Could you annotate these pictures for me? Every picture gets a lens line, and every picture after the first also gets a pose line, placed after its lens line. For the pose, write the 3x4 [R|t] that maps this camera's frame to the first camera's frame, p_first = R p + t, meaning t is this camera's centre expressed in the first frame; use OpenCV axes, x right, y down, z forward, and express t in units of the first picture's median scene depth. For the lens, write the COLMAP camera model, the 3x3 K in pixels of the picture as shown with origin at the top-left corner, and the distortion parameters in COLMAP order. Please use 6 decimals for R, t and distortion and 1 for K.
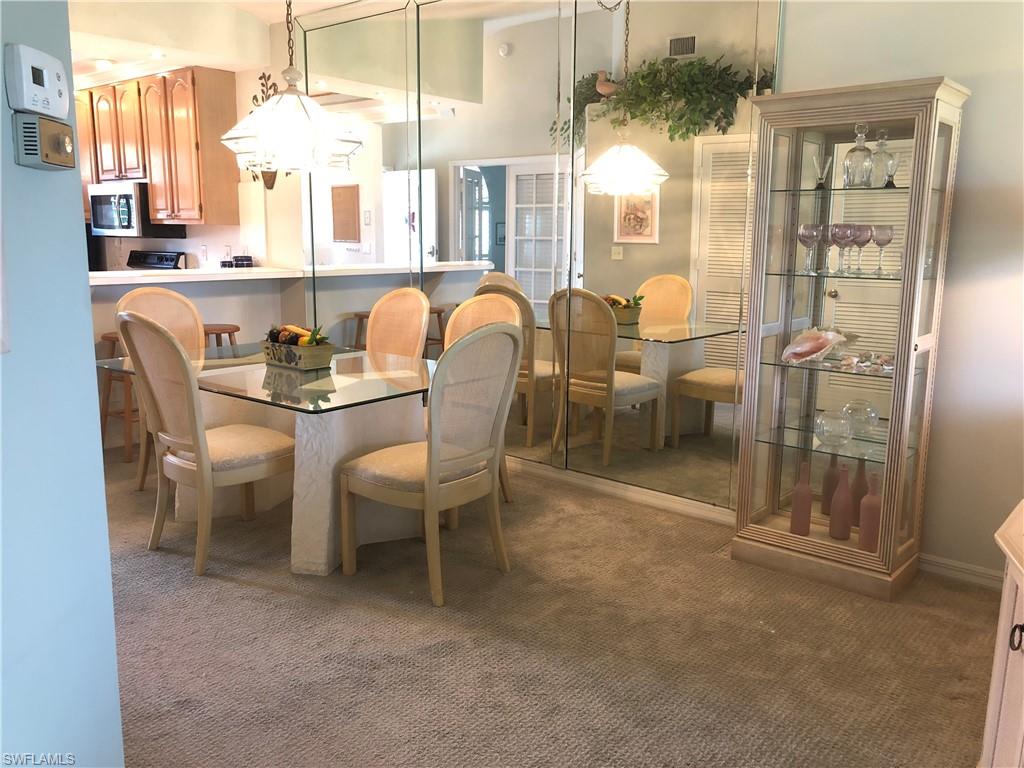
lens RADIAL K [[842.2, 0, 522.5], [0, 842.2, 379.2], [0, 0, 1]] dist [0.030703, -0.028443]
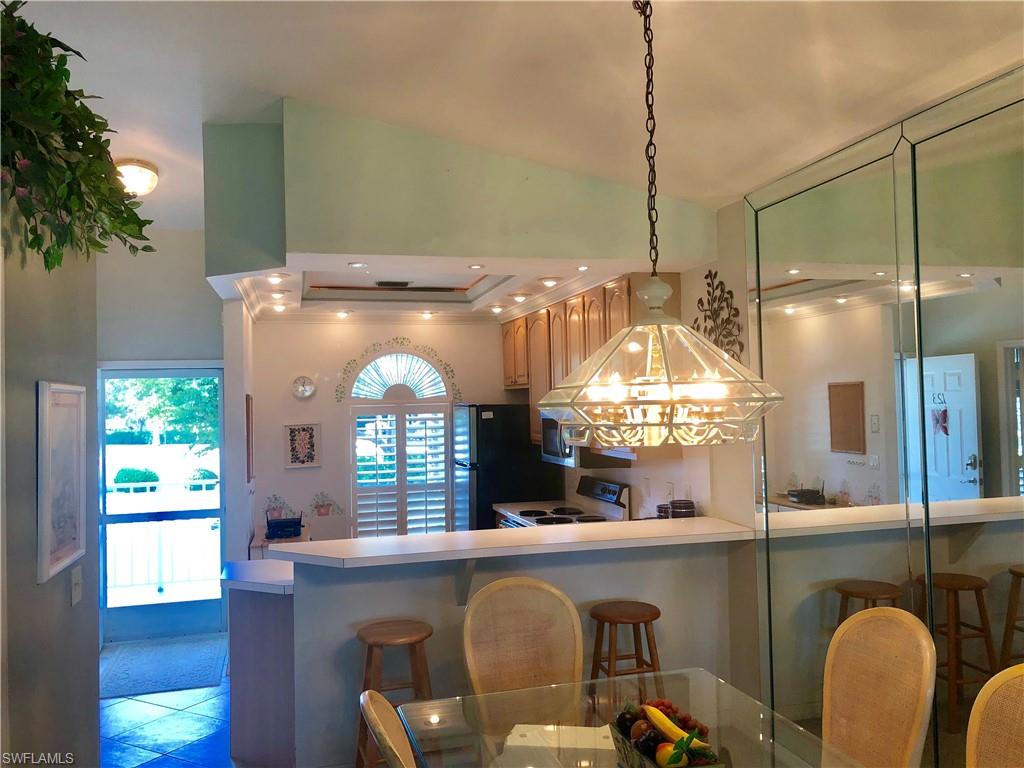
lens RADIAL K [[842.2, 0, 520.0], [0, 842.2, 380.8], [0, 0, 1]] dist [0.030703, -0.028443]
pose [[0.817191, -0.045541, -0.574565, -0.008220], [-0.066684, 0.982708, -0.172735, -0.151630], [0.572497, 0.179472, 0.800023, 0.387984]]
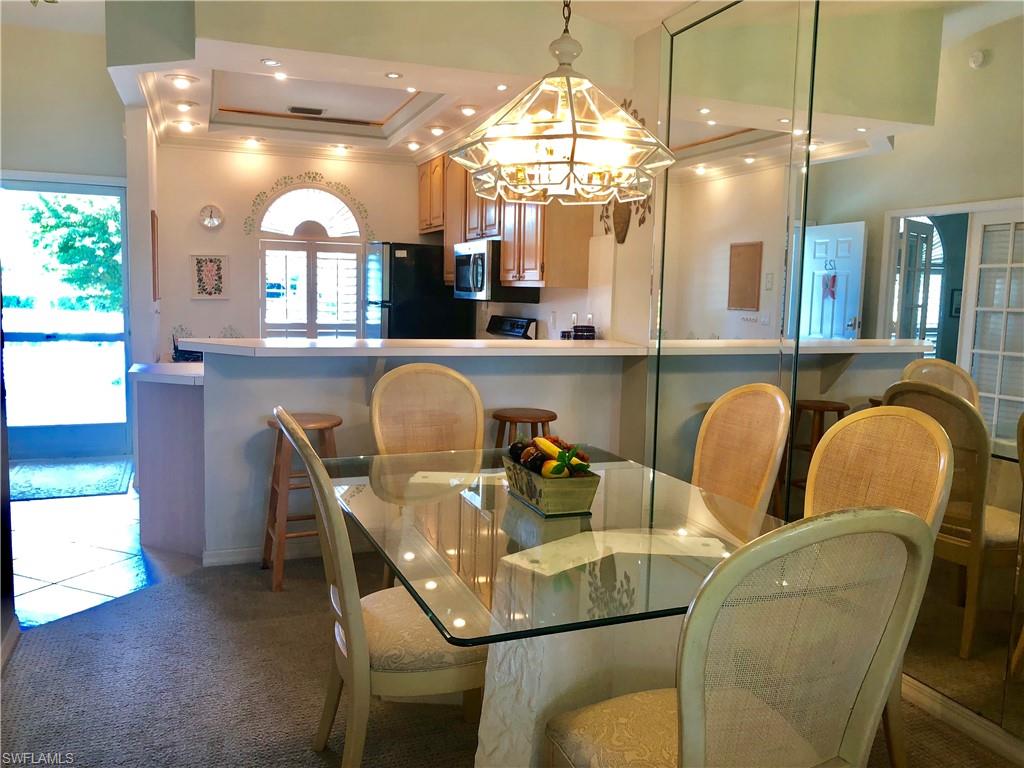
lens RADIAL K [[842.2, 0, 526.1], [0, 842.2, 379.9], [0, 0, 1]] dist [0.030703, -0.028443]
pose [[0.874887, 0.061194, -0.480446, 0.016006], [-0.098279, 0.993779, -0.052387, -0.063036], [0.474251, 0.093051, 0.875458, 0.370571]]
